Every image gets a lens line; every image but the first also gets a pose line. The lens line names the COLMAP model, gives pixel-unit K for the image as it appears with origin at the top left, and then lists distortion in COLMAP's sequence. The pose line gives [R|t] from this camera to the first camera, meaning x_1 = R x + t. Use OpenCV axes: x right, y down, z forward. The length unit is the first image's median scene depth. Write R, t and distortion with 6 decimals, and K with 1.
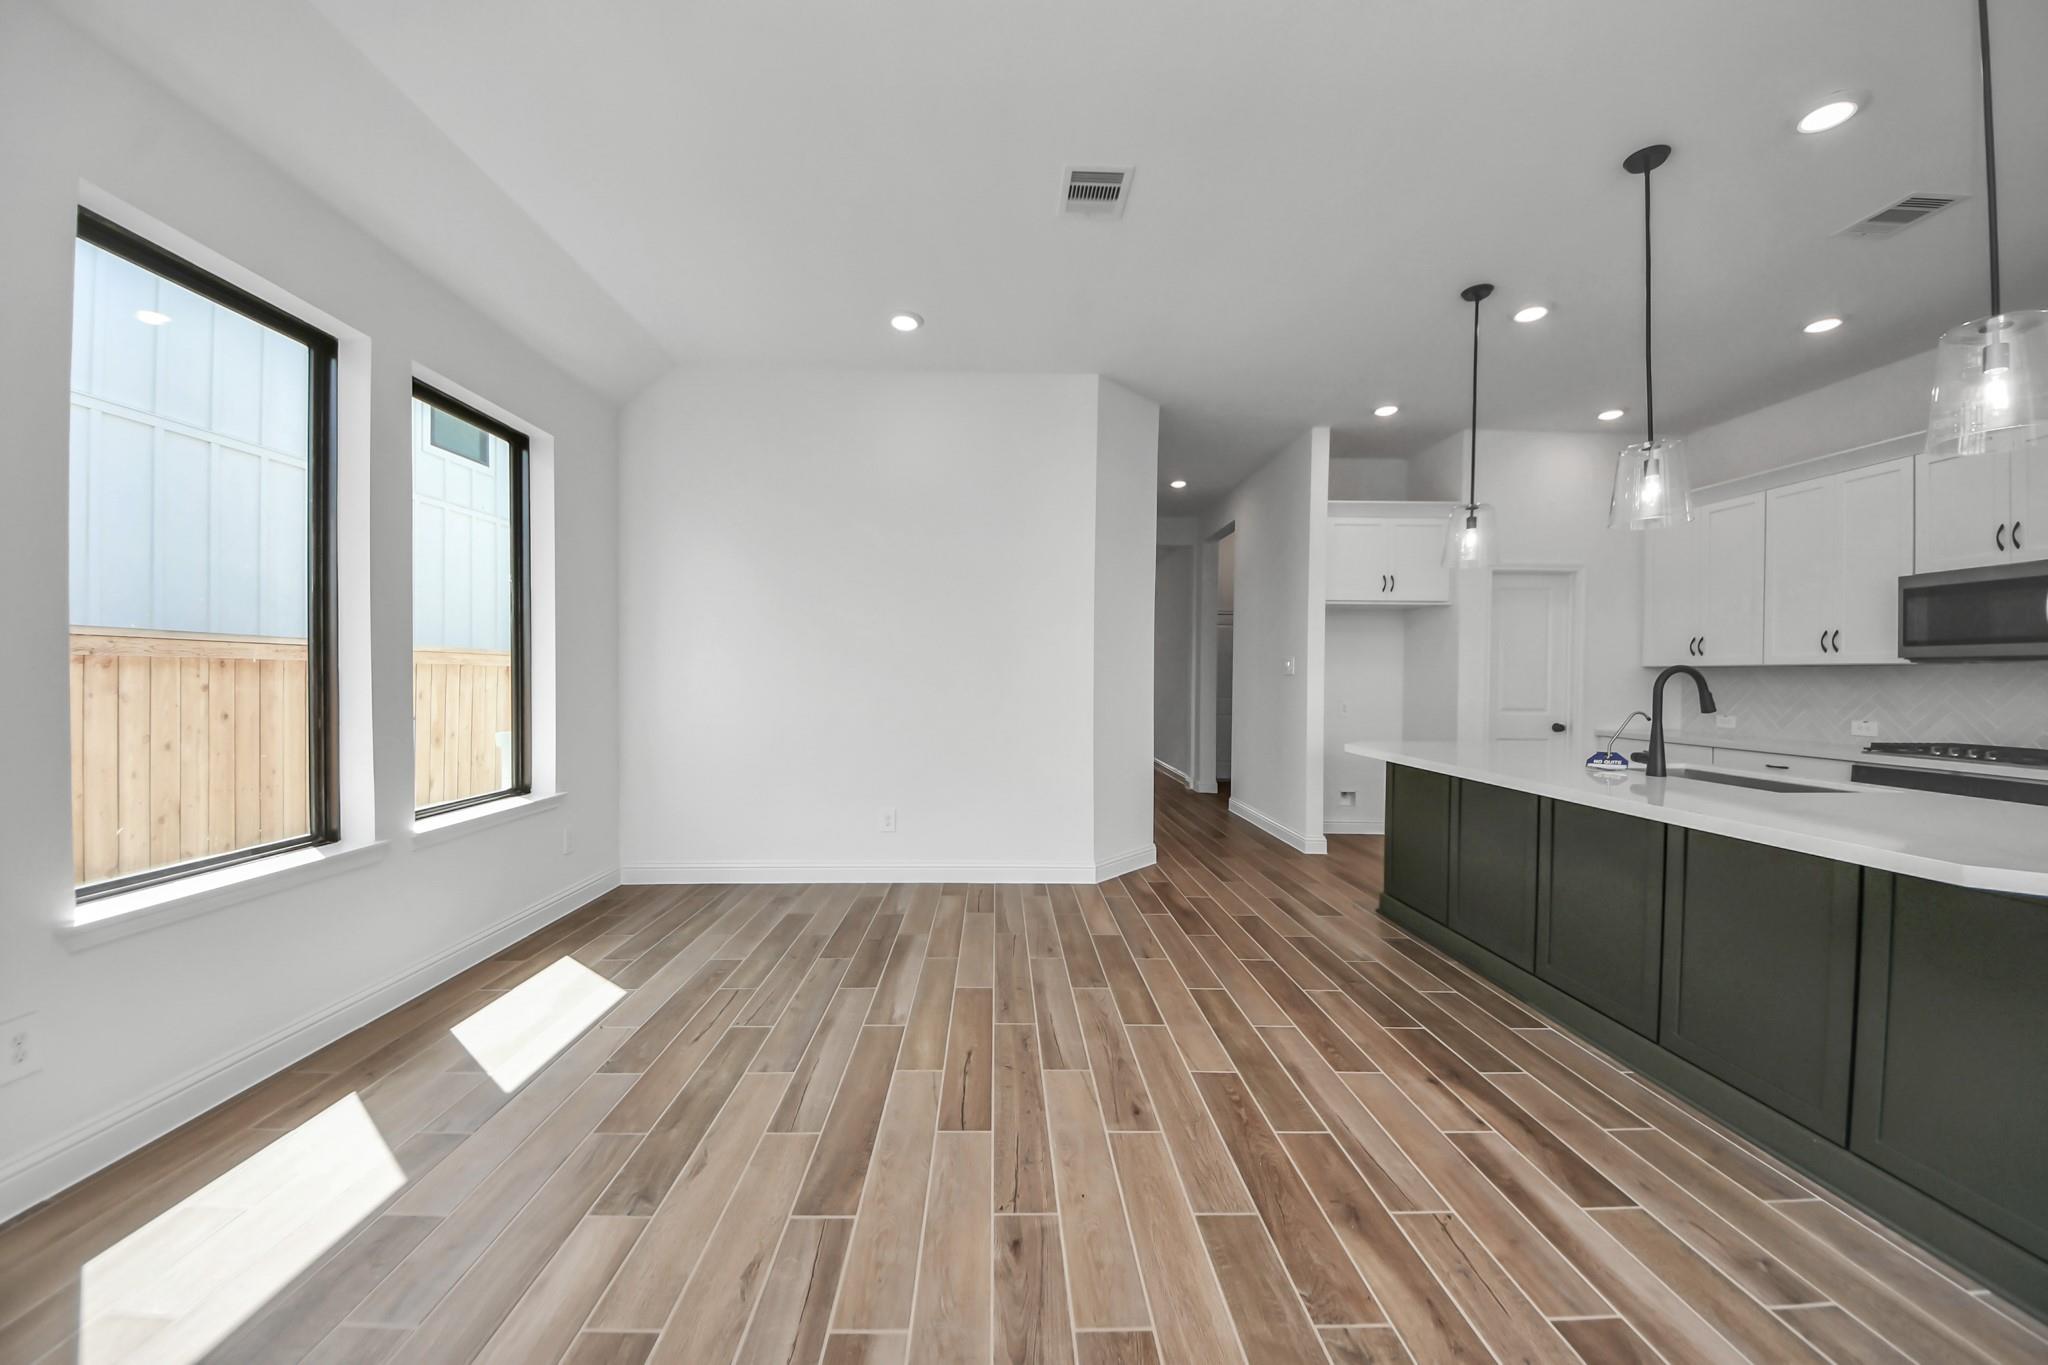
lens RADIAL K [[700.5, 0, 1011.7], [0, 700.5, 687.9], [0, 0, 1]] dist [-0.001201, -0.000147]
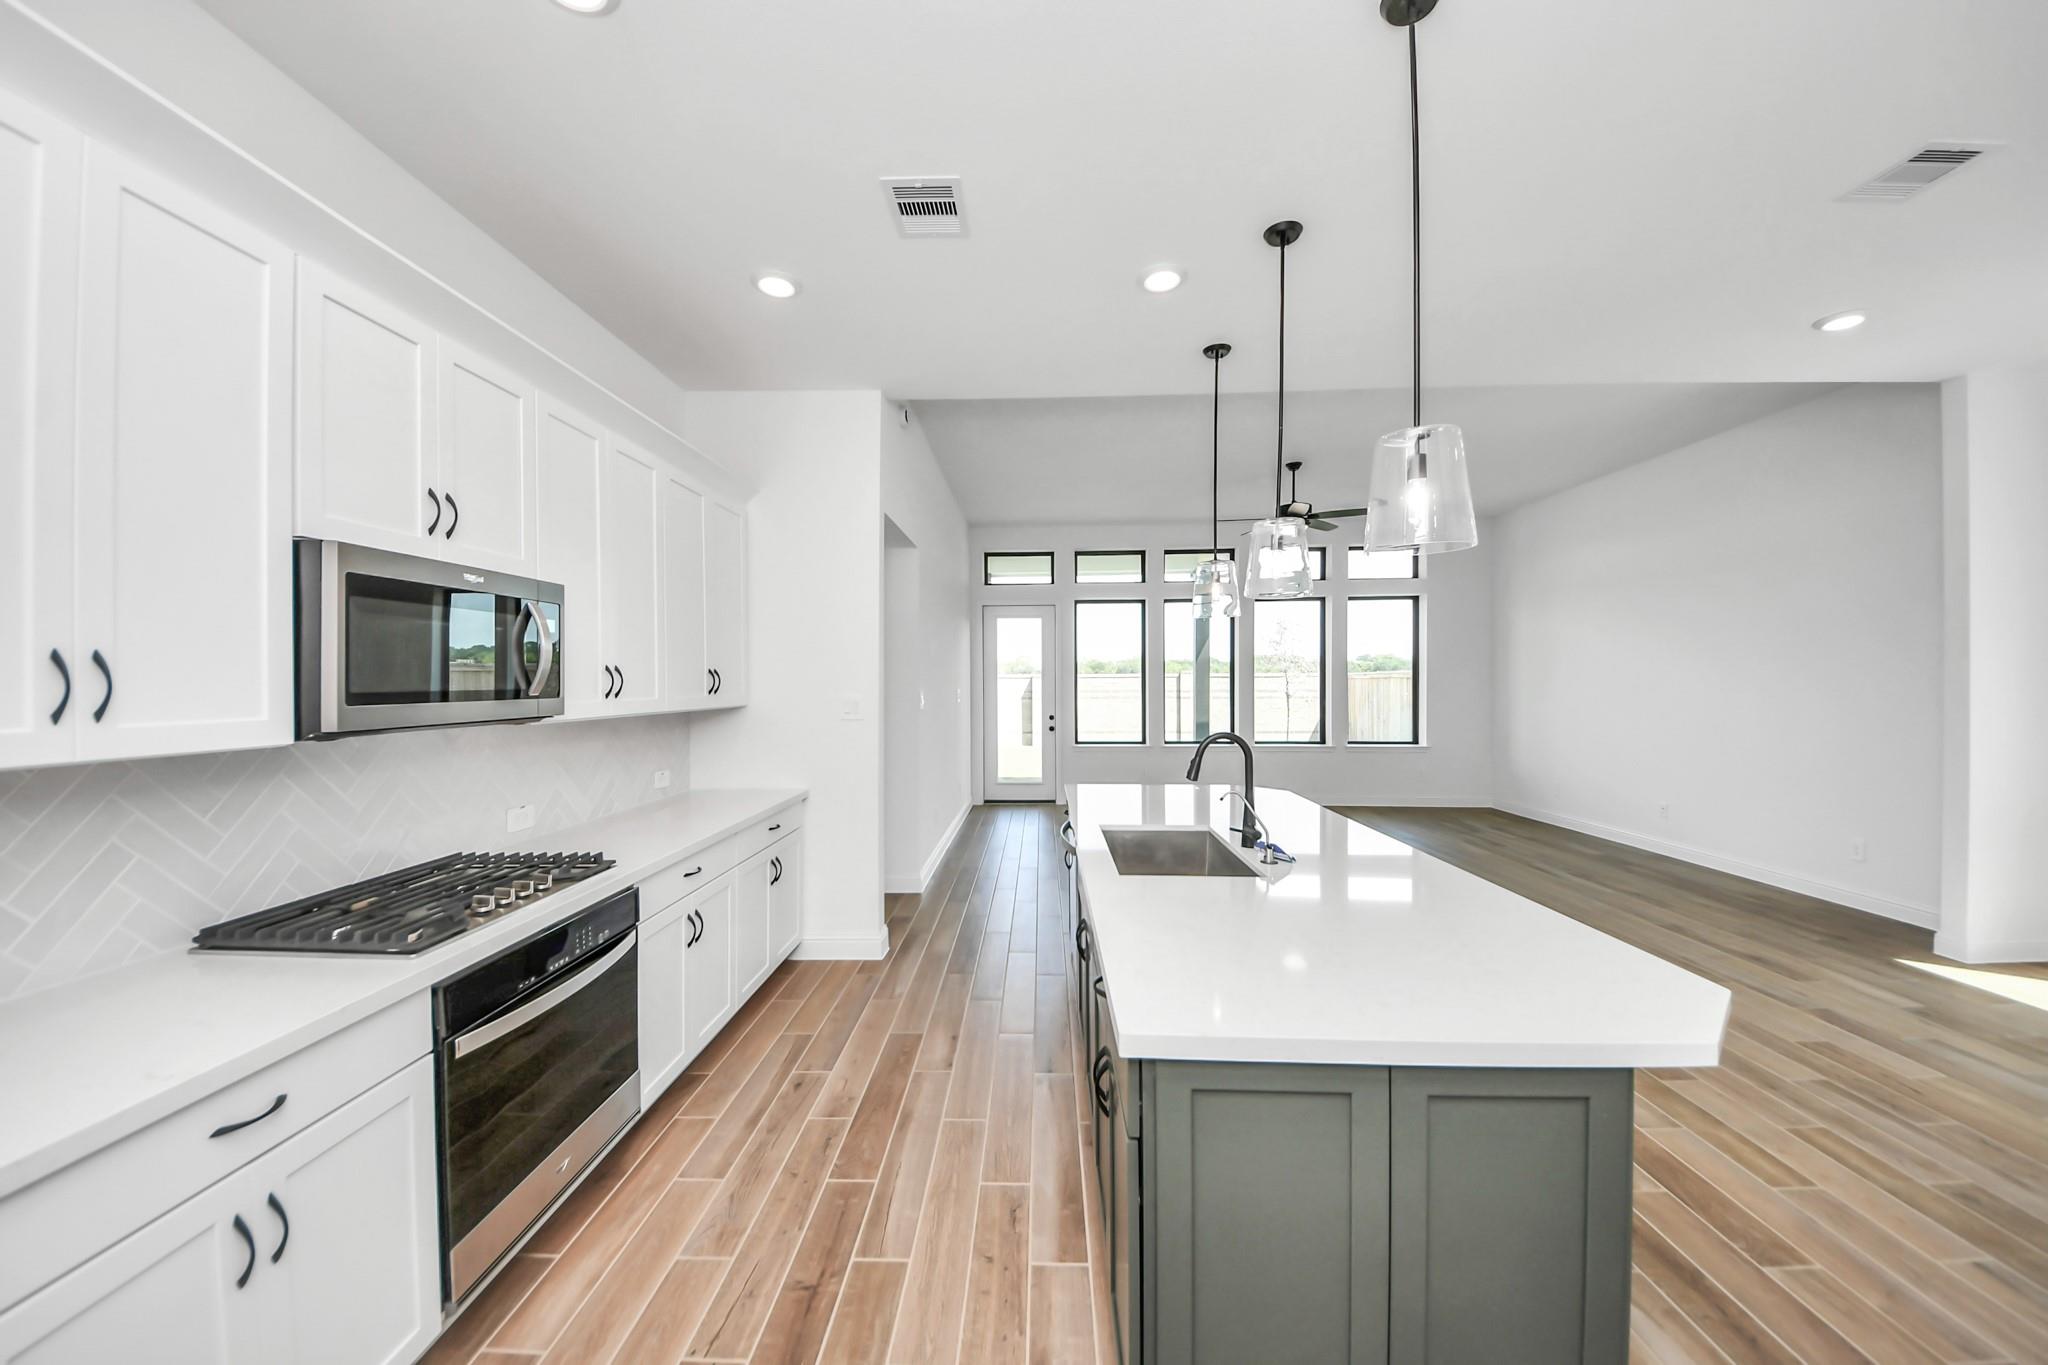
lens RADIAL K [[729.8, 0, 1024.0], [0, 729.8, 682.5], [0, 0, 1]] dist [0.015640, -0.012383]
pose [[-0.998755, -0.009534, 0.048961, 1.278697], [-0.008343, 0.999666, 0.024473, -0.133634], [-0.049178, 0.024034, -0.998501, 2.166420]]
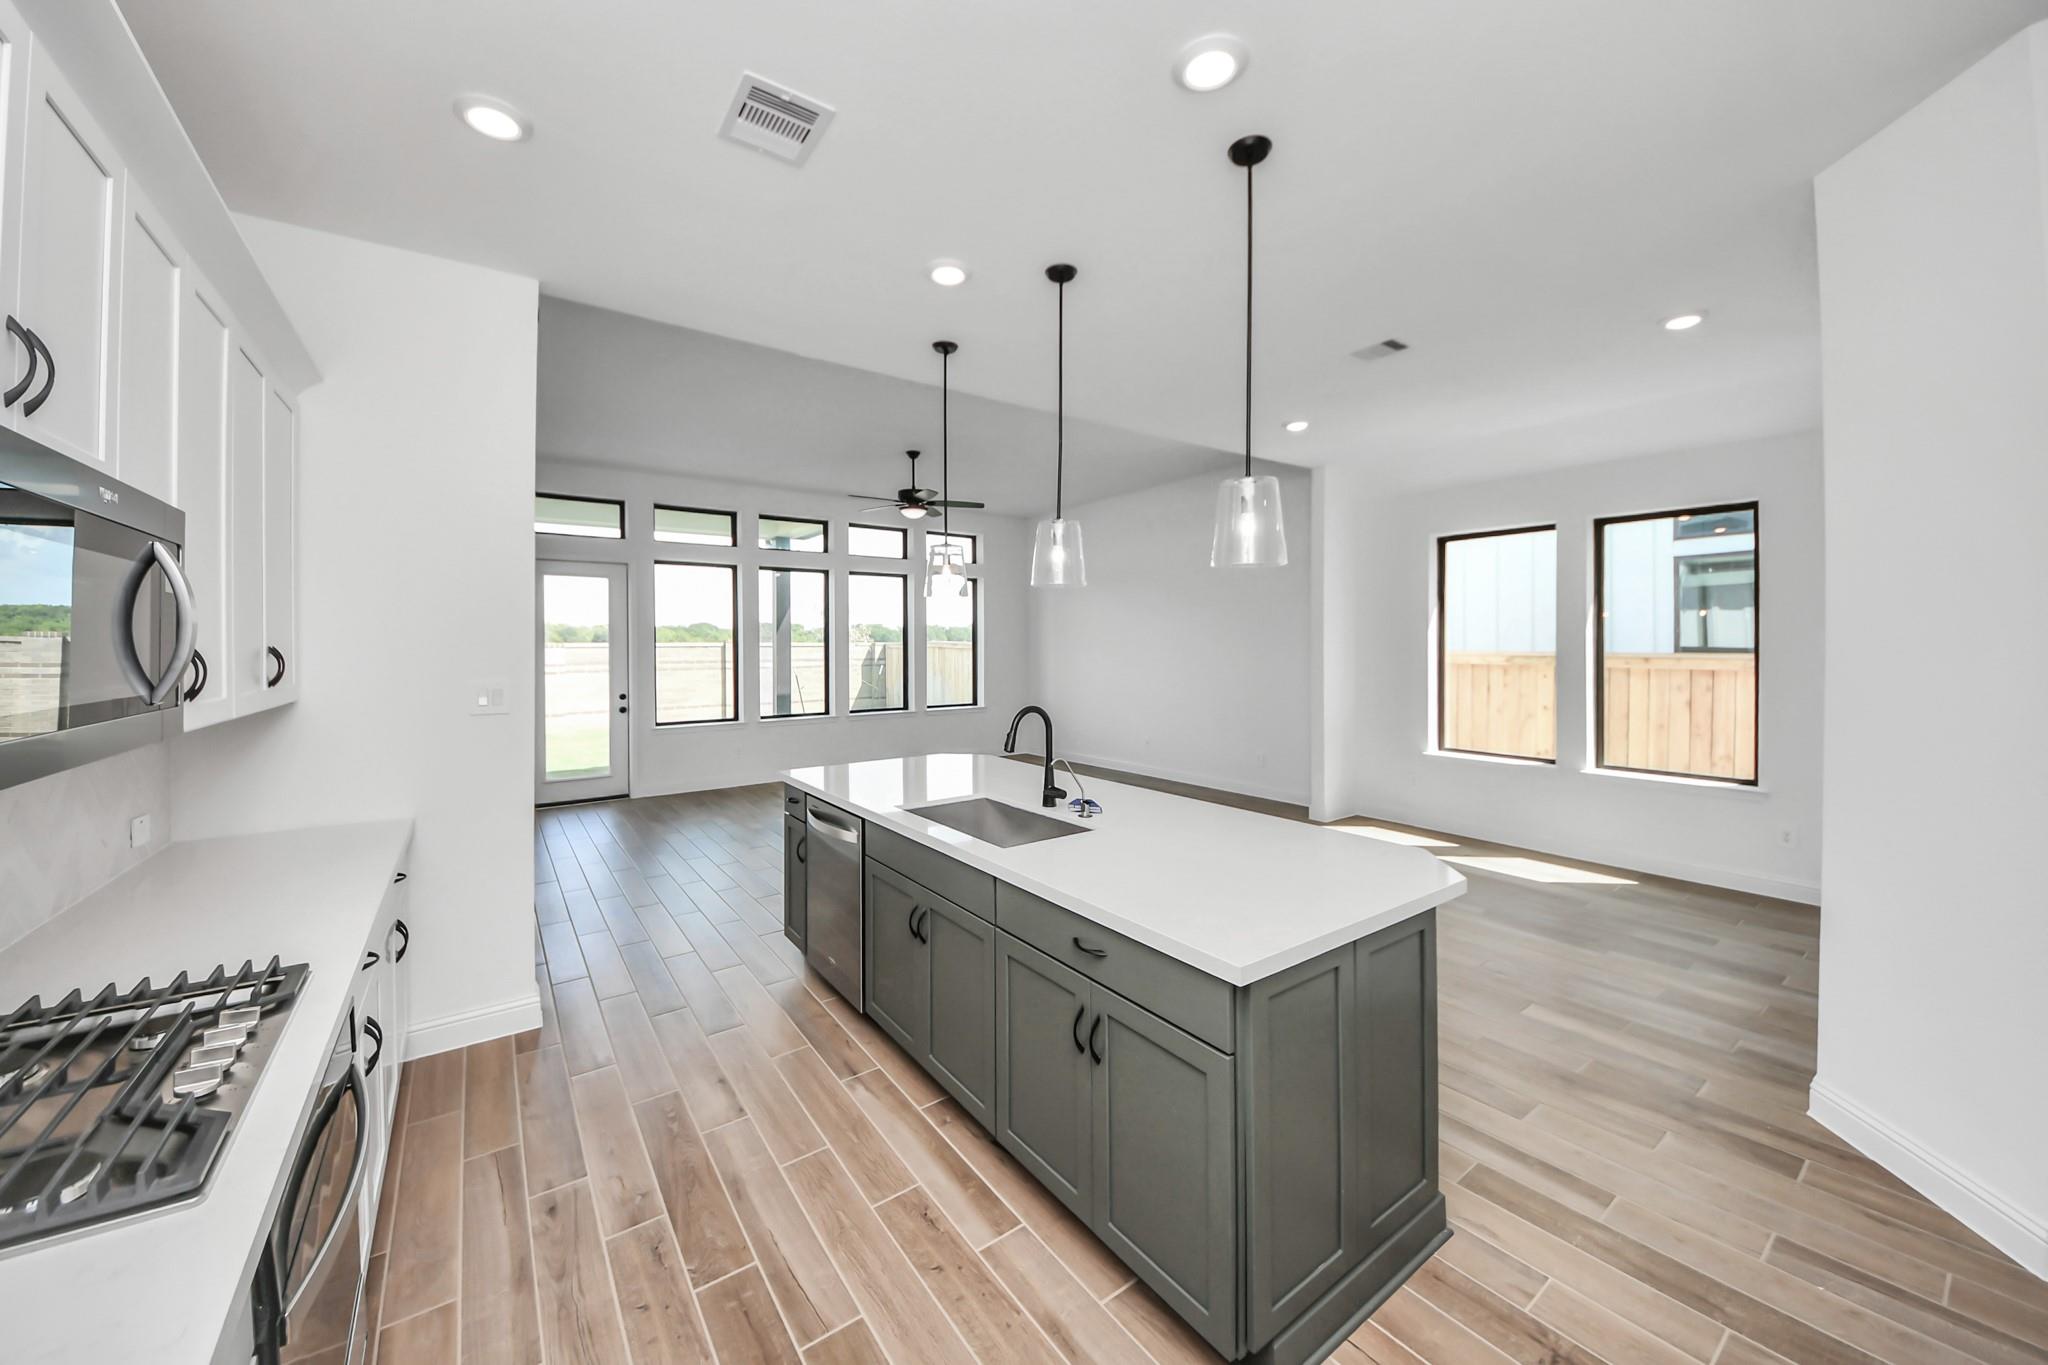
lens RADIAL K [[736.6, 0, 1012.7], [0, 736.6, 646.2], [0, 0, 1]] dist [0.036945, -0.022571]
pose [[-0.824583, -0.007930, -0.565685, 1.770034], [-0.017030, 0.999797, 0.010809, -0.148105], [0.565484, 0.018546, -0.824550, 2.053926]]
